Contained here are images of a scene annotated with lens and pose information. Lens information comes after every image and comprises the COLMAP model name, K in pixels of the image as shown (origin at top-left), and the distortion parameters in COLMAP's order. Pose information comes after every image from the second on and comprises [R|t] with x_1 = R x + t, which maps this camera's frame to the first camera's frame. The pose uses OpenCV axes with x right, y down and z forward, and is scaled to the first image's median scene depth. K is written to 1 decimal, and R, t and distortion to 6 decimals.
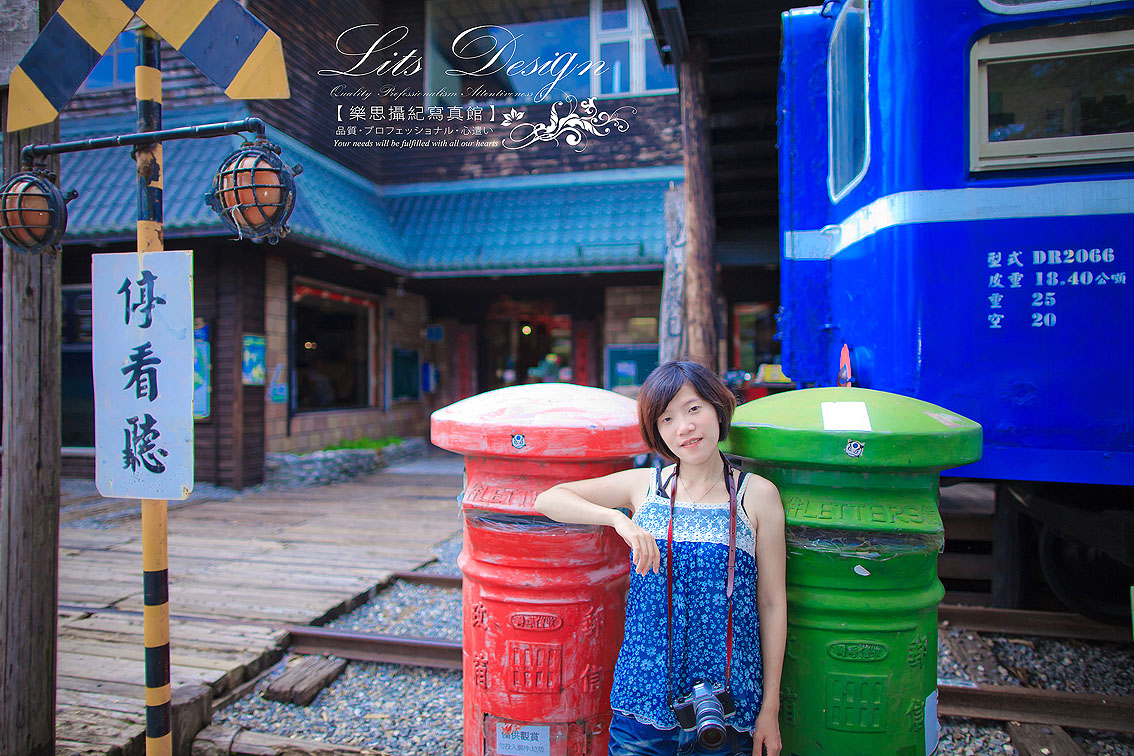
lens RADIAL K [[776.3, 0, 565.4], [0, 776.3, 373.2], [0, 0, 1]] dist [-0.055617, 0.052373]
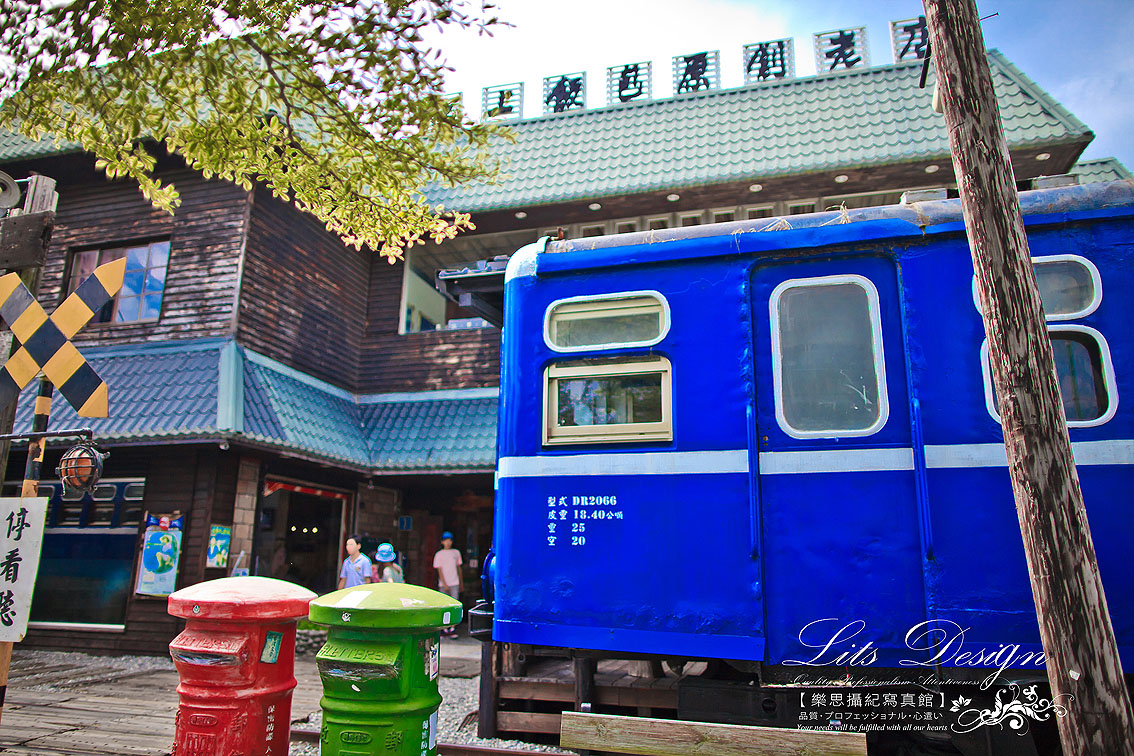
lens RADIAL K [[776.3, 0, 565.4], [0, 776.3, 373.2], [0, 0, 1]] dist [-0.055617, 0.052373]
pose [[0.998573, 0.001839, -0.053371, 0.563961], [-0.014270, 0.972255, -0.233488, -0.027026], [0.051461, 0.233917, 0.970894, -0.518282]]
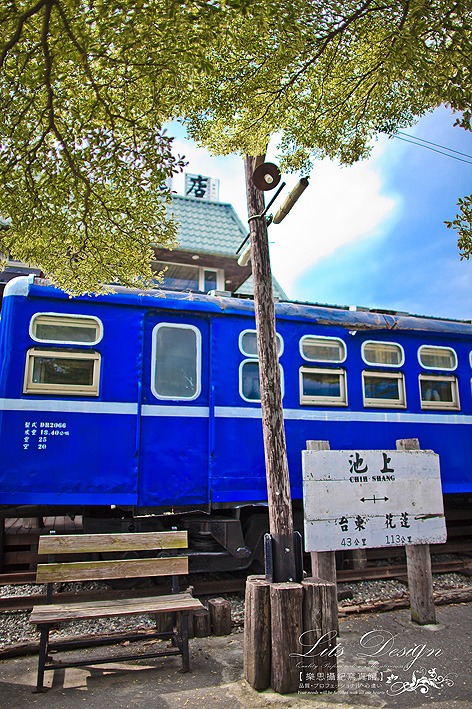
lens RADIAL K [[485.3, 0, 236.0], [0, 485.3, 354.5], [0, 0, 1]] dist [-0.055617, 0.052373]
pose [[0.847394, 0.117348, 0.517835, 0.218283], [0.002363, 0.974429, -0.224685, 0.000836], [-0.530960, 0.191620, 0.825447, -0.788530]]
